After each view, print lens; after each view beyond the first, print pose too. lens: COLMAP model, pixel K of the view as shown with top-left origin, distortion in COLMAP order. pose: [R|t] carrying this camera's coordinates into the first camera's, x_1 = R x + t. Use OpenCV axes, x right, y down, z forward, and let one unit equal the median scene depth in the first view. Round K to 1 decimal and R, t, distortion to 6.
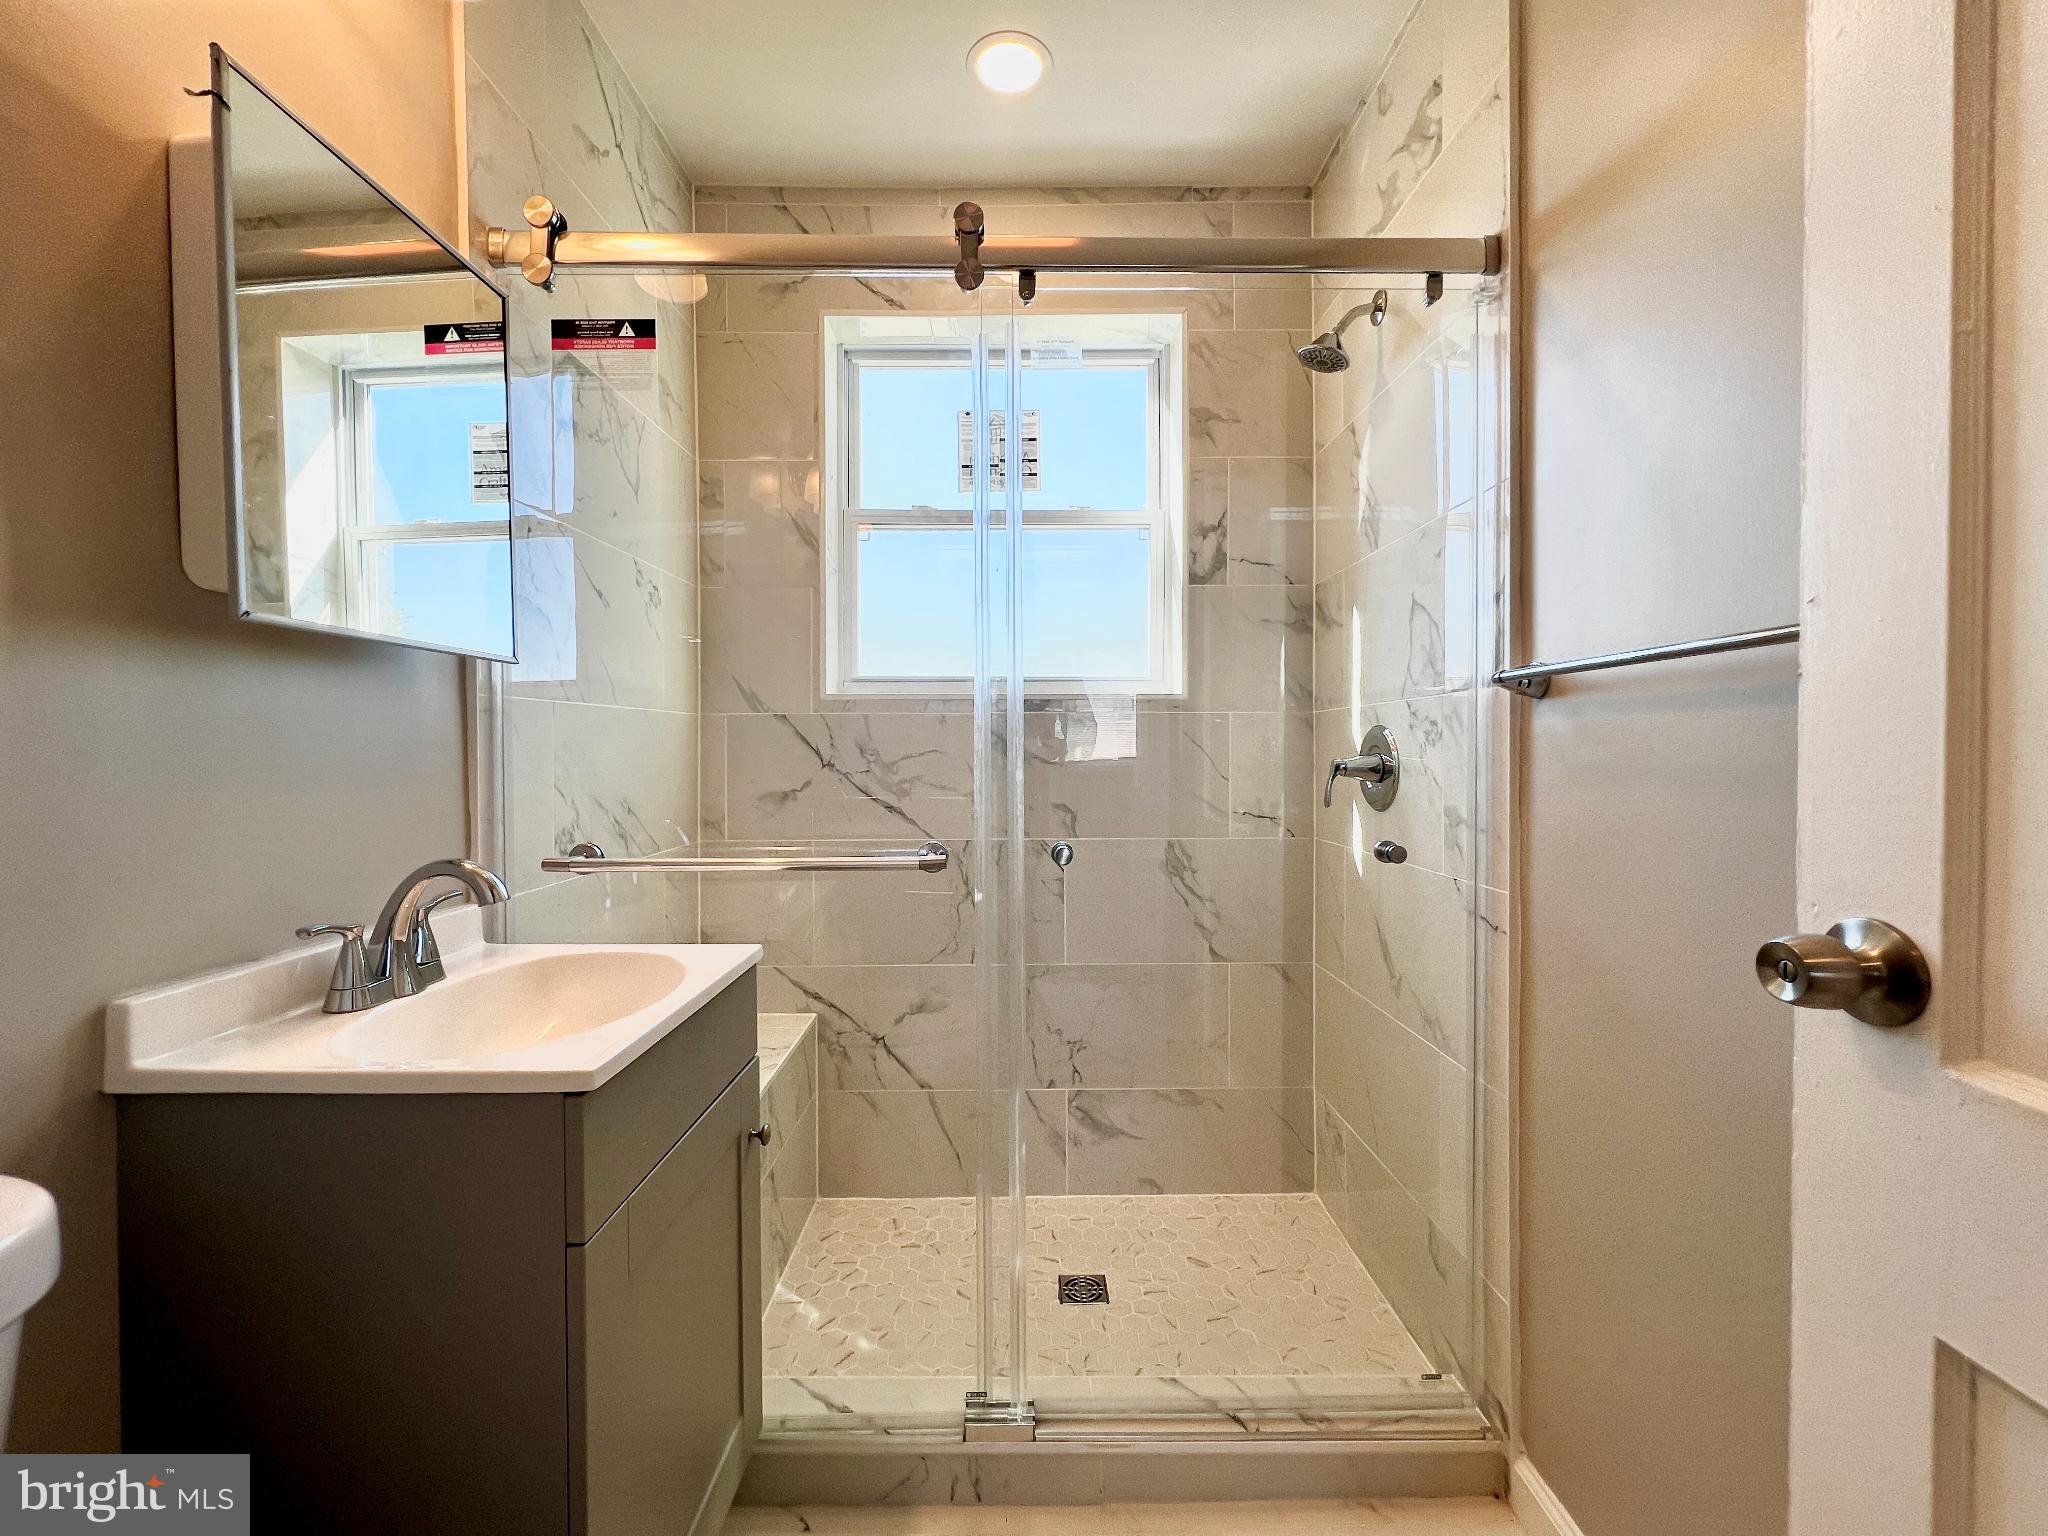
lens RADIAL K [[821.7, 0, 1016.5], [0, 821.7, 760.2], [0, 0, 1]] dist [-0.003767, 0.000506]
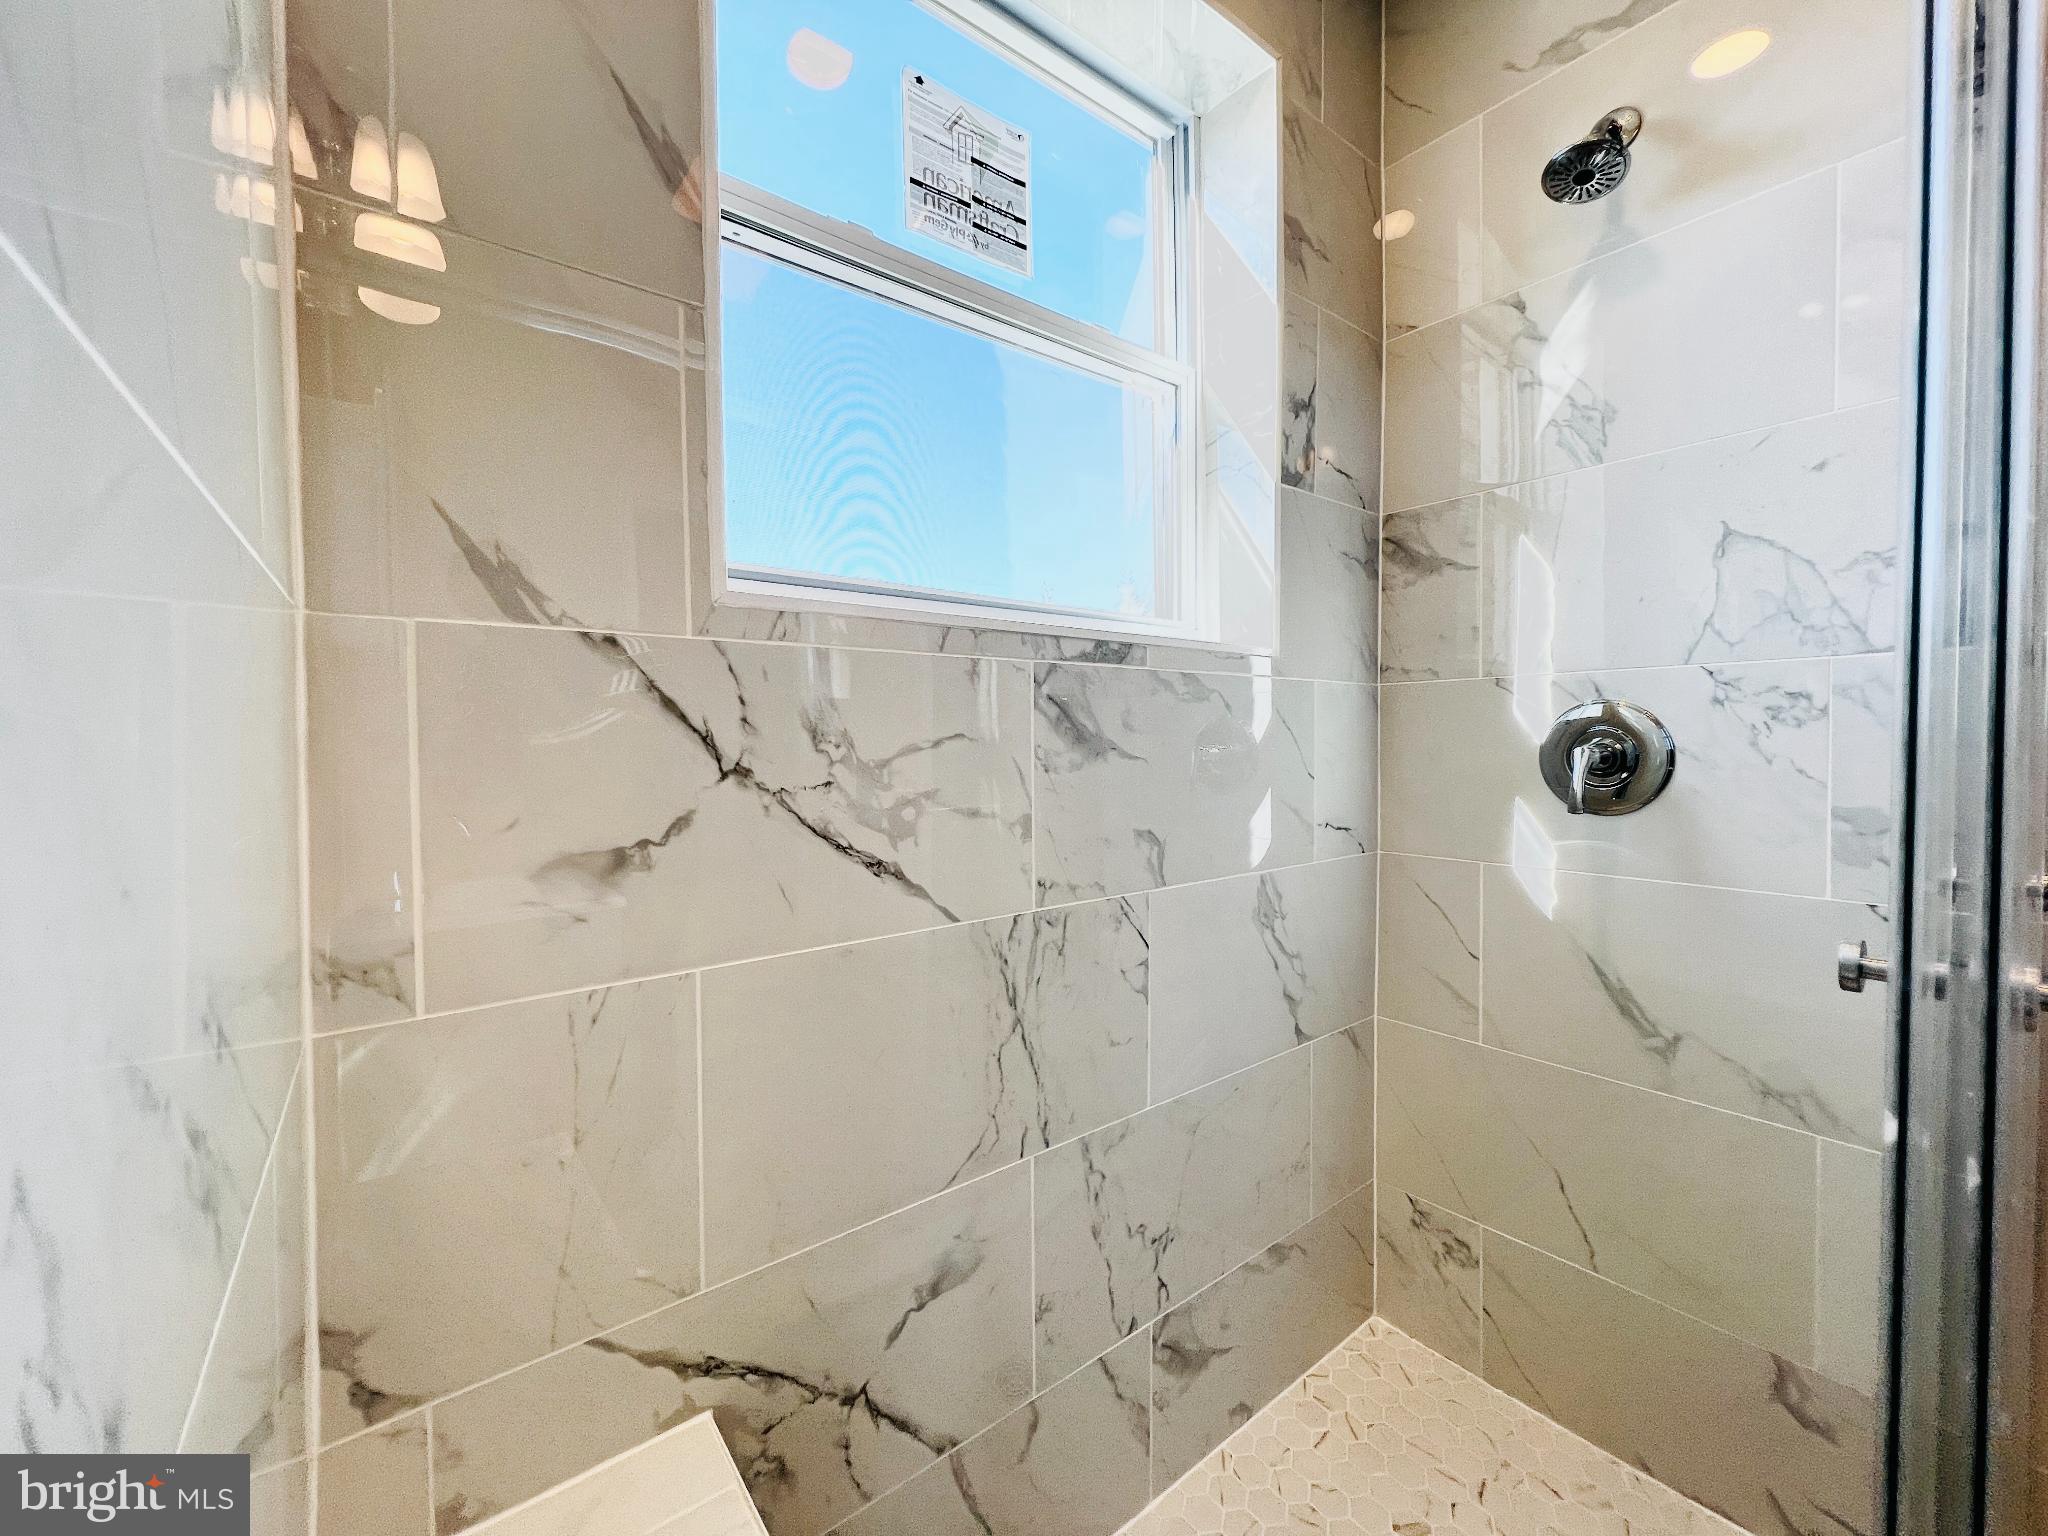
lens RADIAL K [[821.7, 0, 1016.5], [0, 821.7, 760.2], [0, 0, 1]] dist [-0.003767, 0.000506]
pose [[0.793464, -0.017350, 0.608370, -0.362311], [0.011378, 0.999842, 0.013675, -0.003593], [-0.608511, -0.003929, 0.793536, 0.608547]]
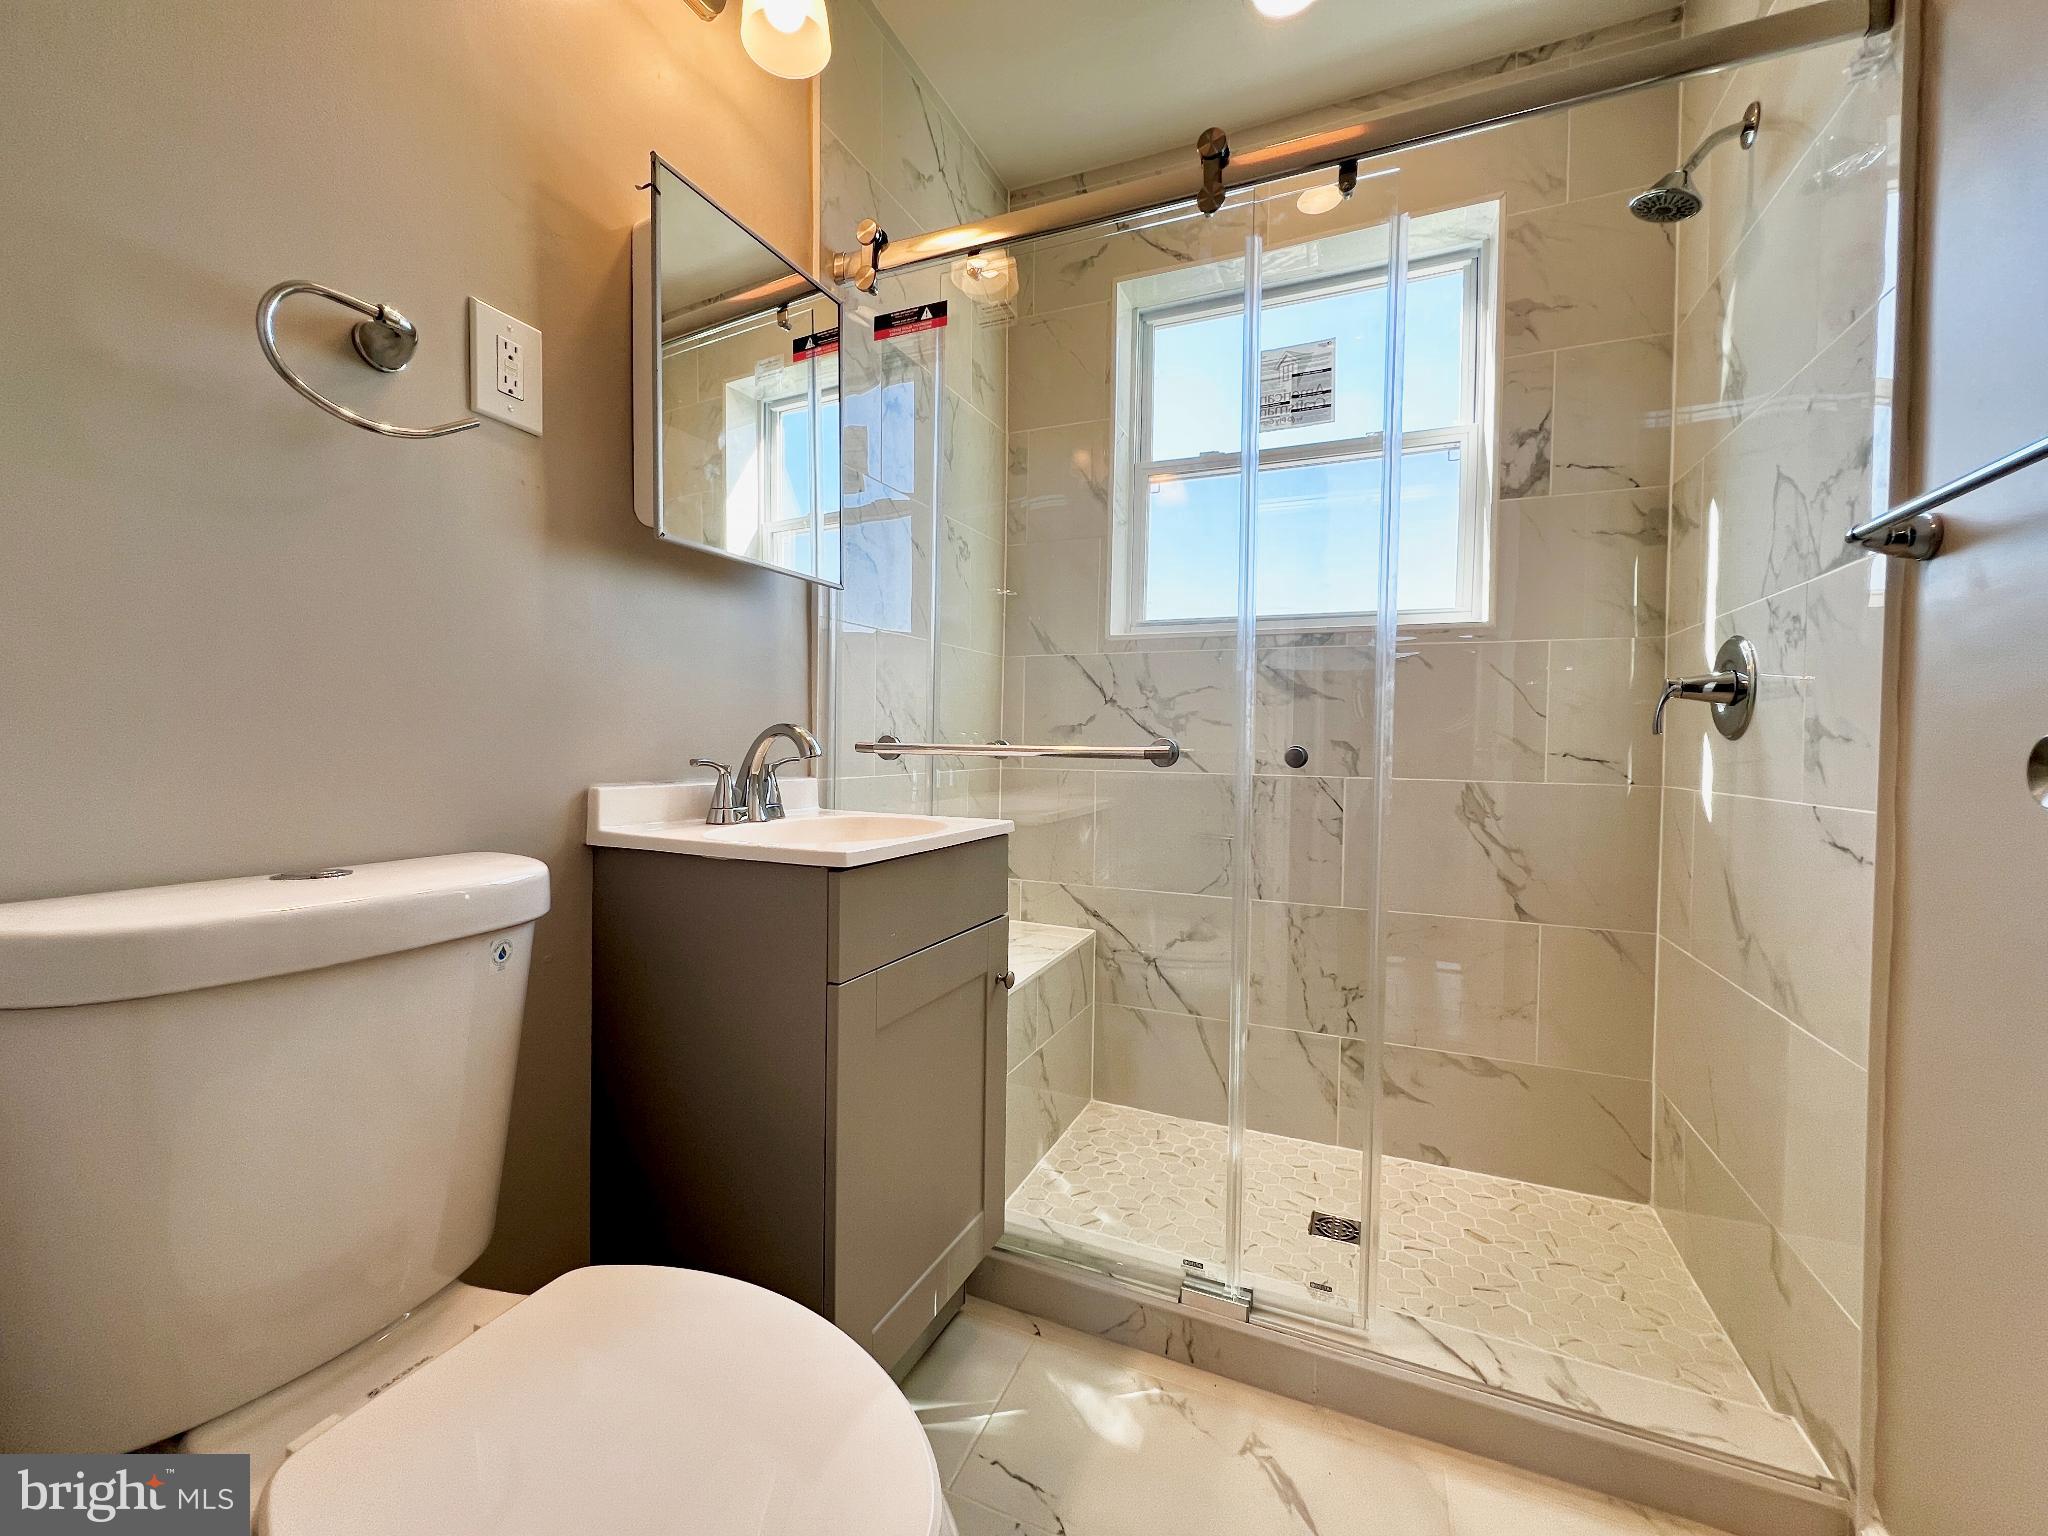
lens RADIAL K [[822.9, 0, 1018.4], [0, 822.9, 760.5], [0, 0, 1]] dist [-0.002859, 0.000851]
pose [[0.914826, 0.026036, -0.403008, 0.097847], [-0.023755, 0.999661, 0.010658, 0.075412], [0.403149, -0.000177, 0.915134, -0.038487]]
